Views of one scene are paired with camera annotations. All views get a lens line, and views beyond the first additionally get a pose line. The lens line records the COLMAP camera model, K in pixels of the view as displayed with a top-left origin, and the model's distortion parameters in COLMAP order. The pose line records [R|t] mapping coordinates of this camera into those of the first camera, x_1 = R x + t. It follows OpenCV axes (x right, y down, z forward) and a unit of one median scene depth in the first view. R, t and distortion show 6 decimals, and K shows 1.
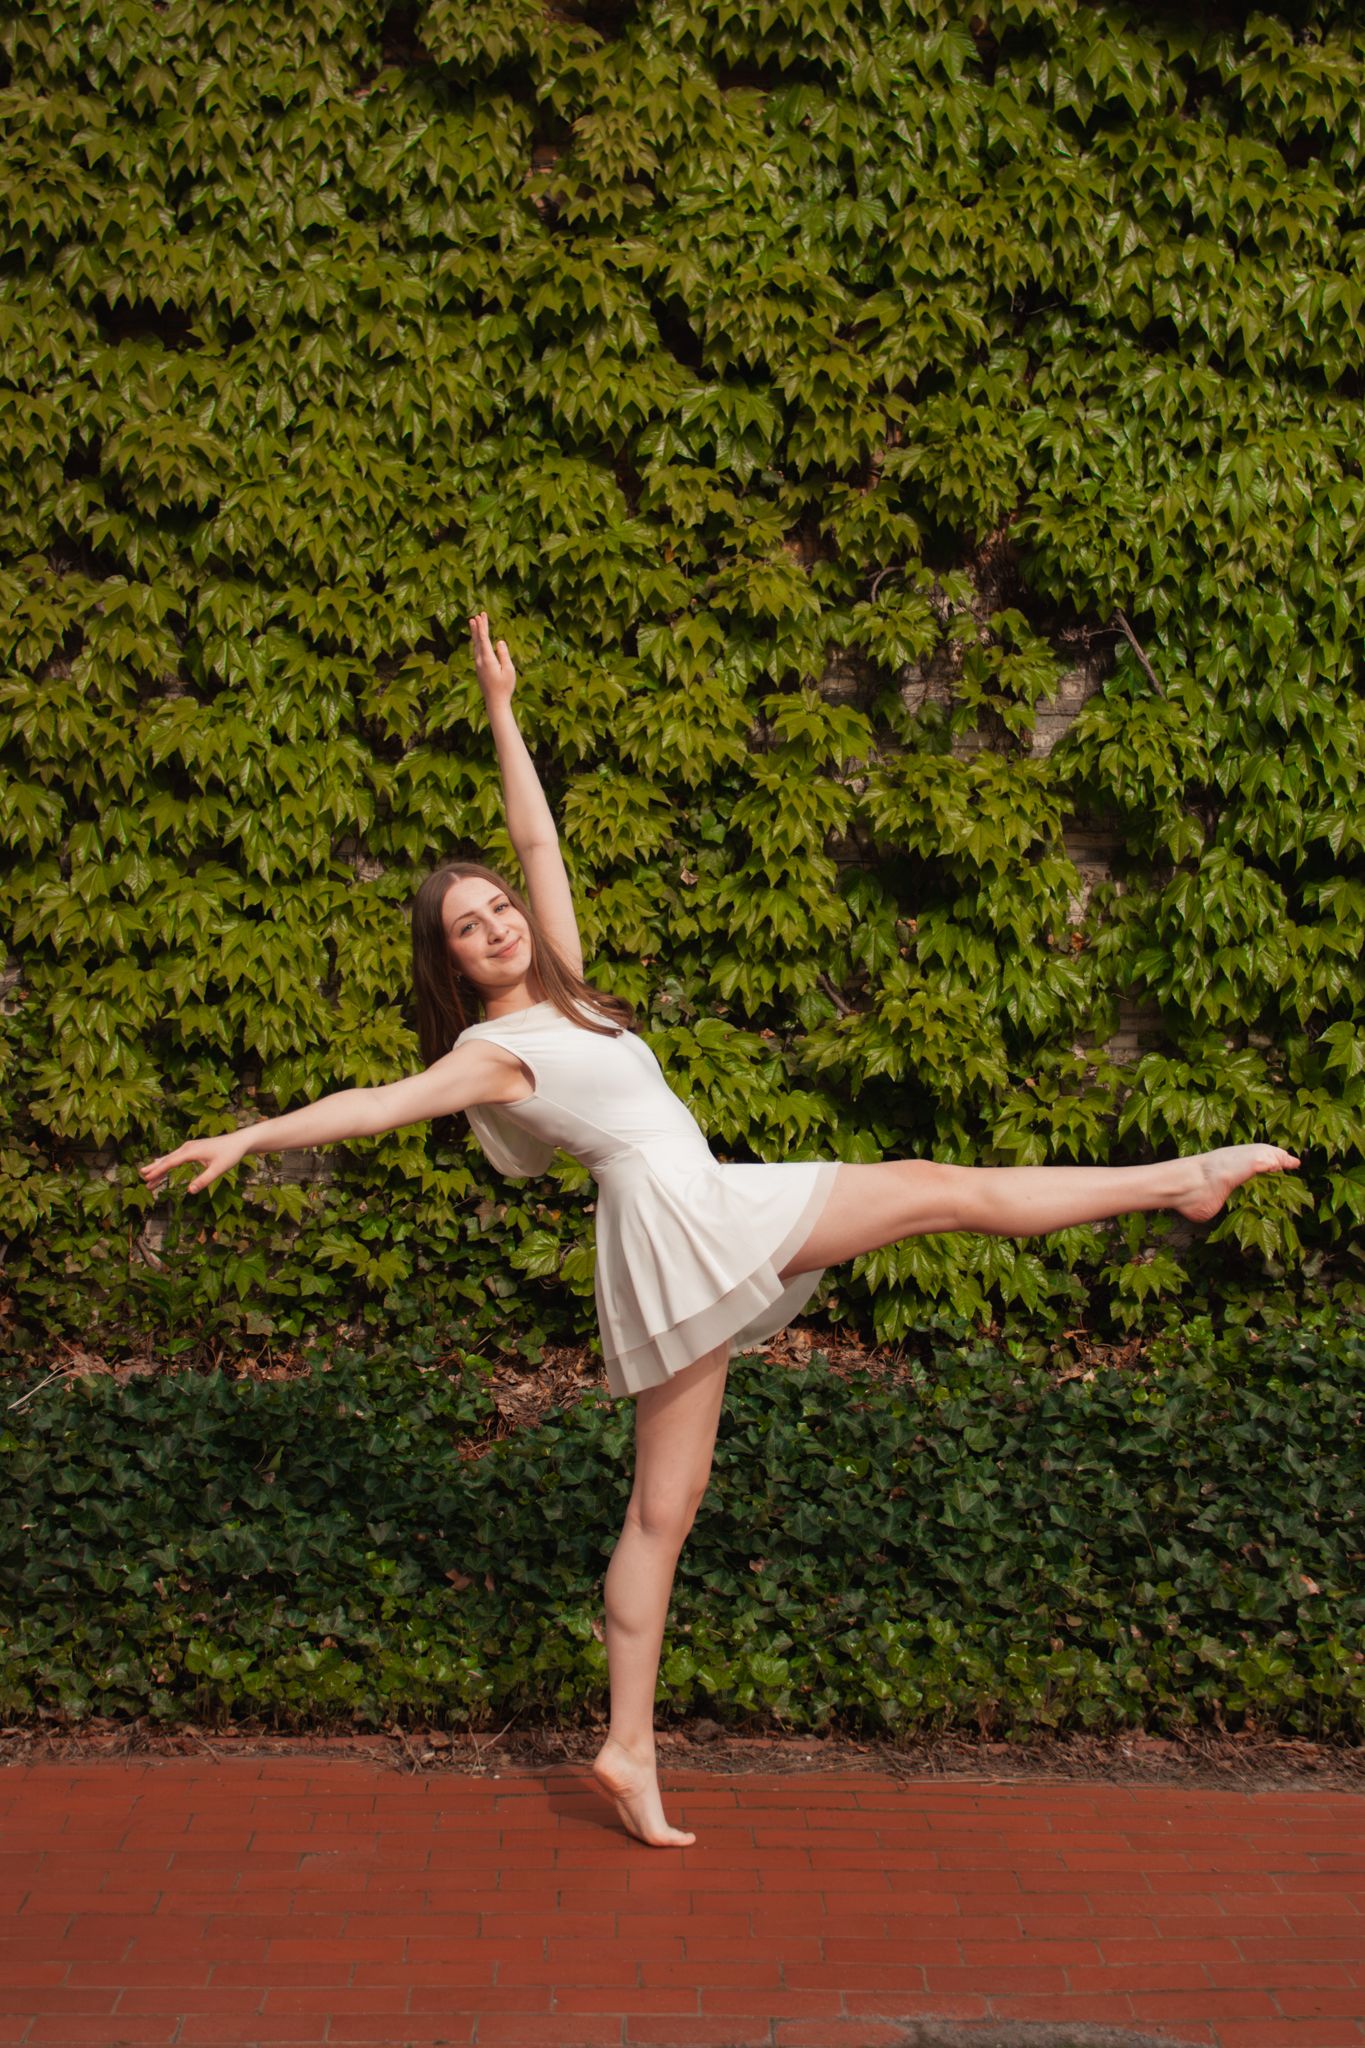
lens RADIAL K [[3433.1, 0, 694.7], [0, 3433.1, 954.0], [0, 0, 1]] dist [-0.011280, 0.000000]
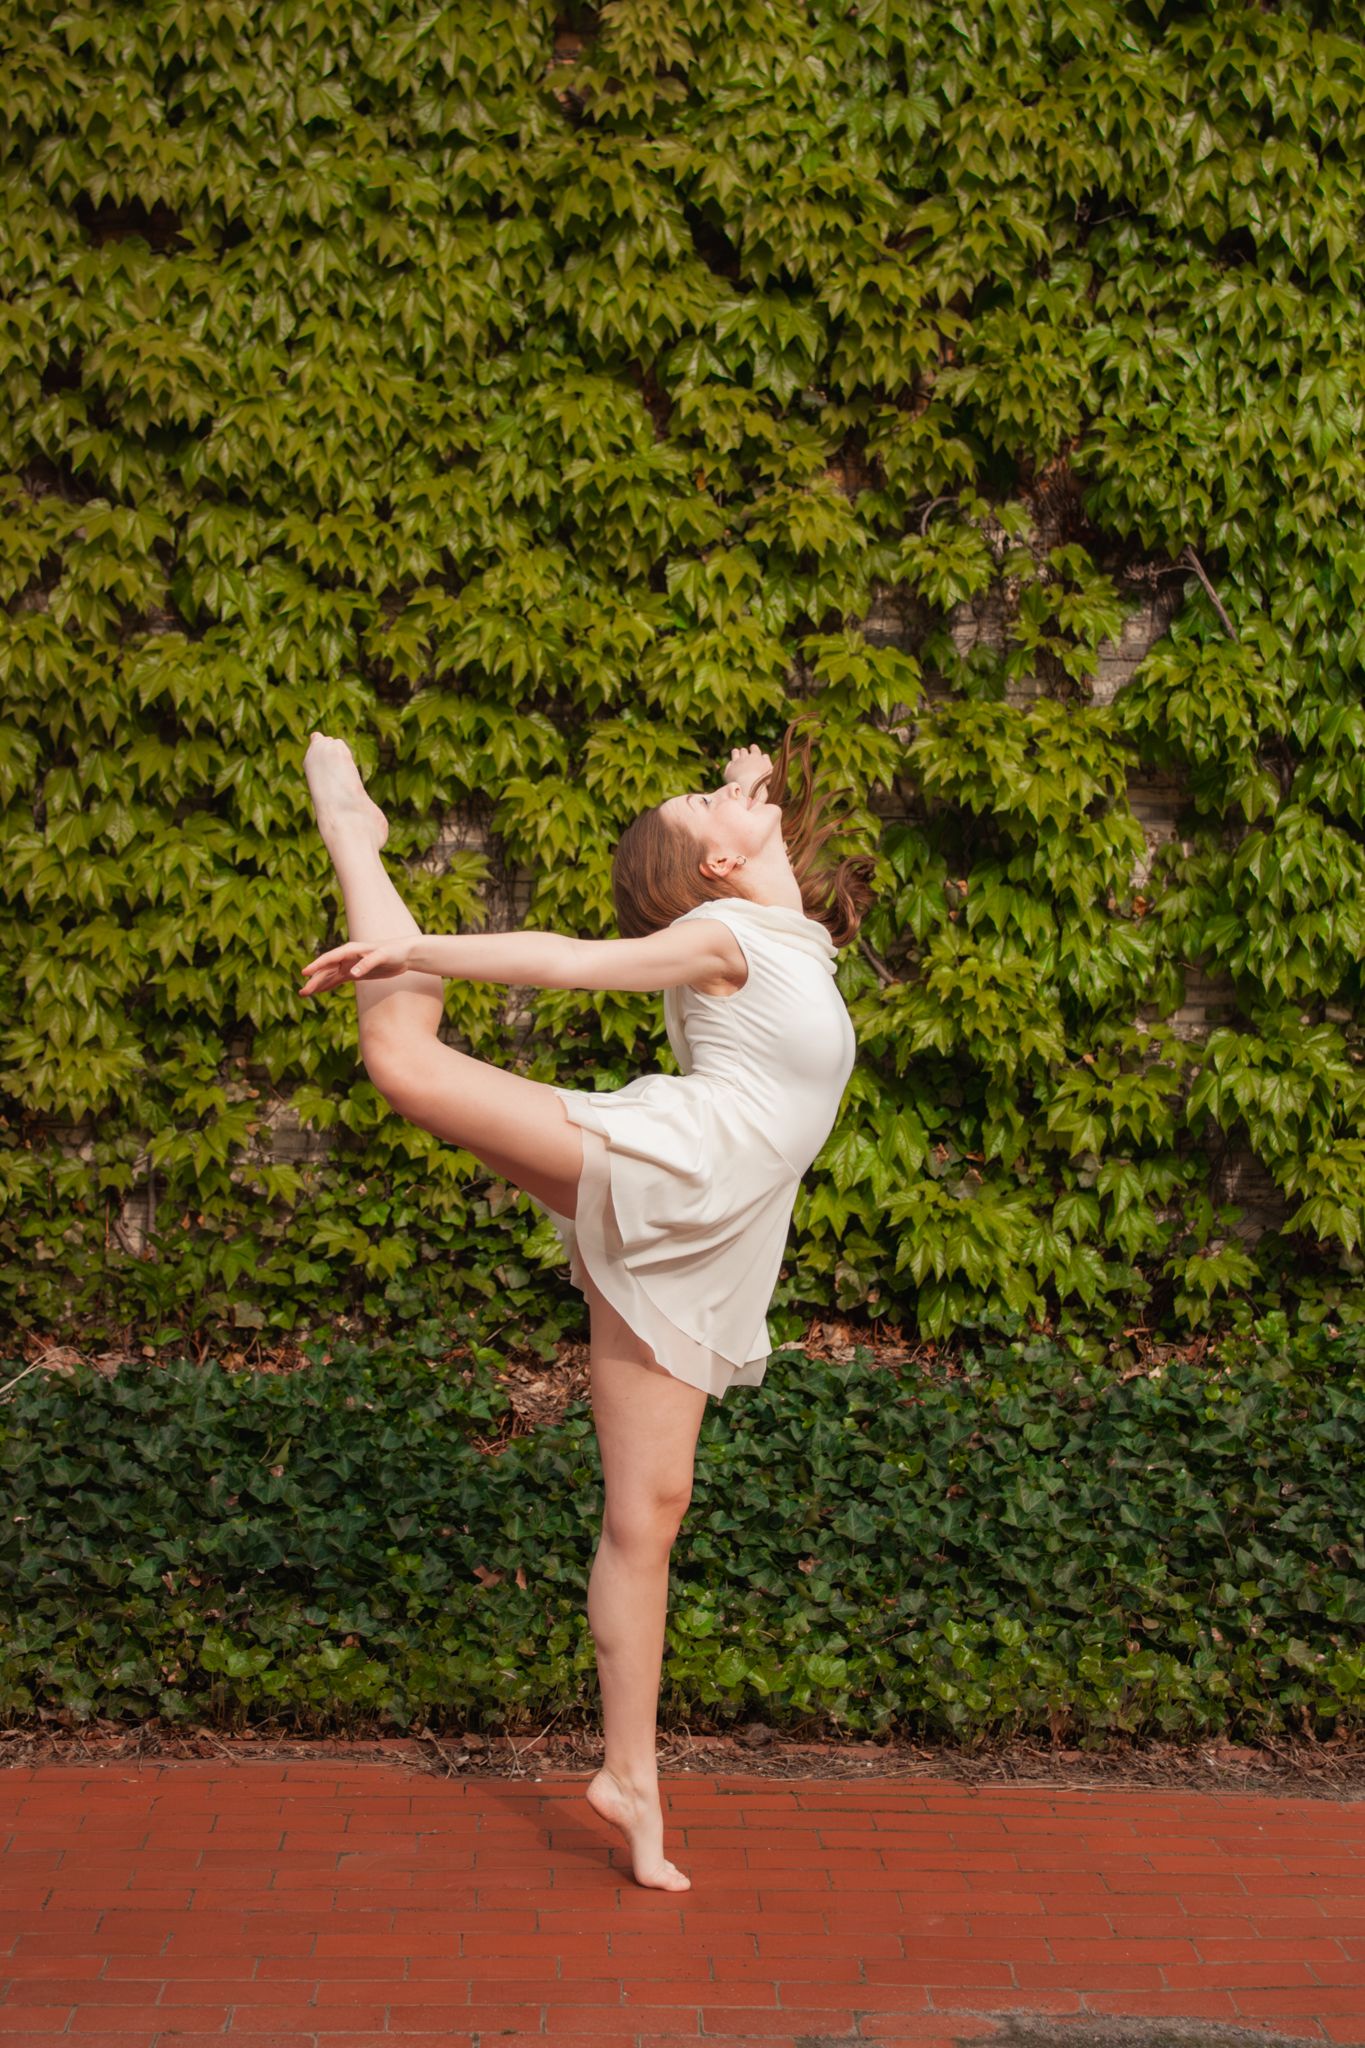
lens RADIAL K [[3910.8, 0, 695.8], [0, 3910.8, 952.8], [0, 0, 1]] dist [0.032893, 0.000000]
pose [[0.999879, 0.006831, 0.014000, -0.022835], [-0.006793, 0.999973, -0.002737, 0.012750], [-0.014018, 0.002642, 0.999898, -0.048400]]
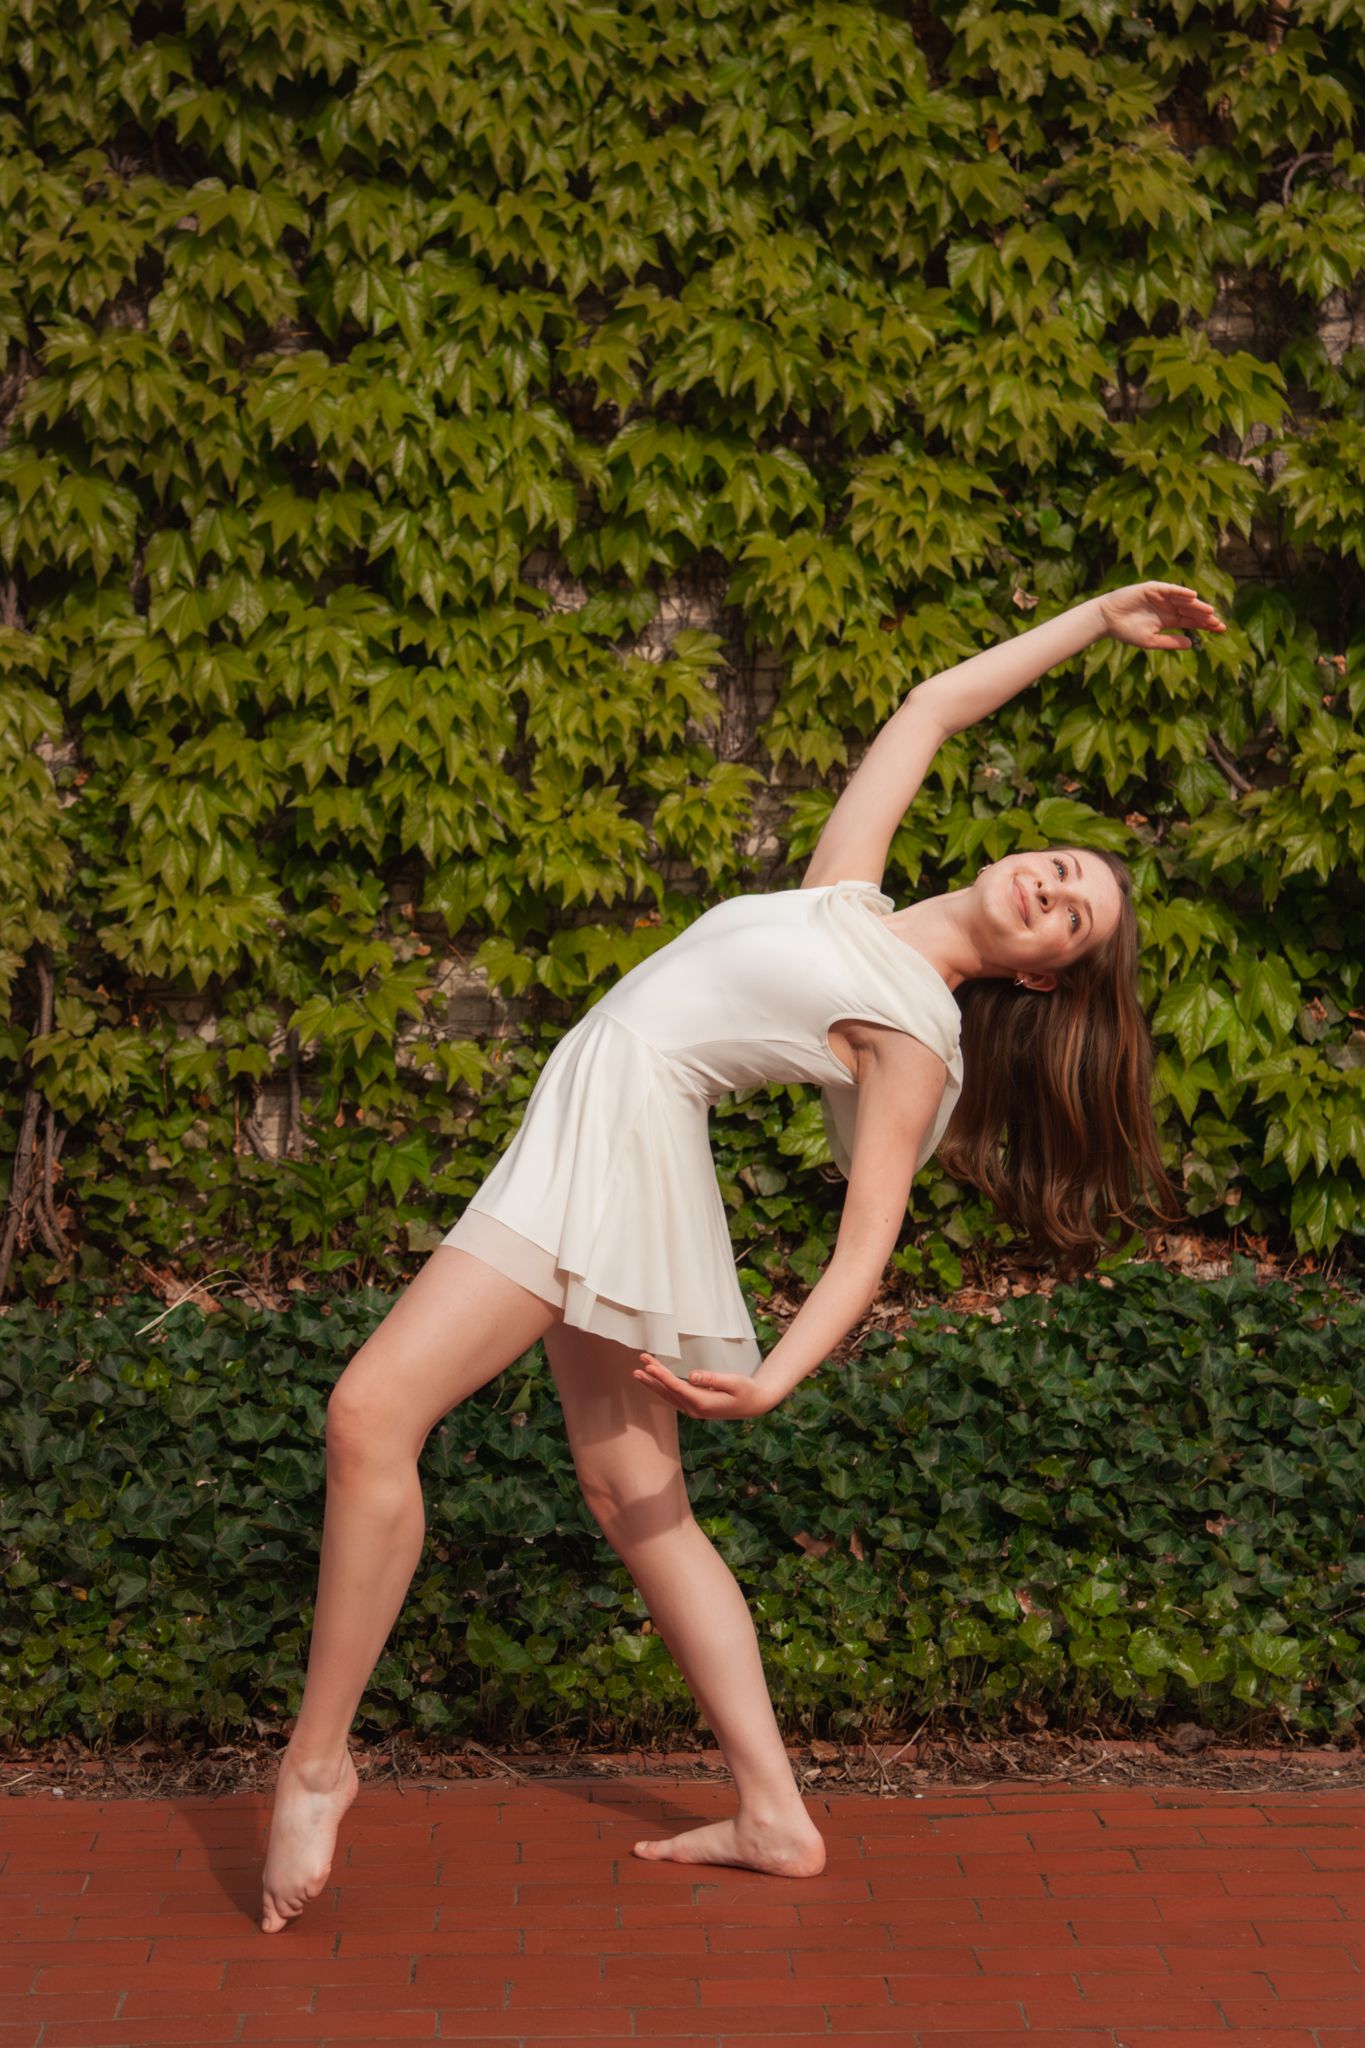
lens RADIAL K [[5043.6, 0, 669.5], [0, 5043.6, 970.3], [0, 0, 1]] dist [0.110179, 0.000000]
pose [[0.999884, -0.012710, 0.008373, -0.085132], [0.012541, 0.999723, 0.019904, 0.032718], [-0.008623, -0.019796, 0.999767, -0.042074]]
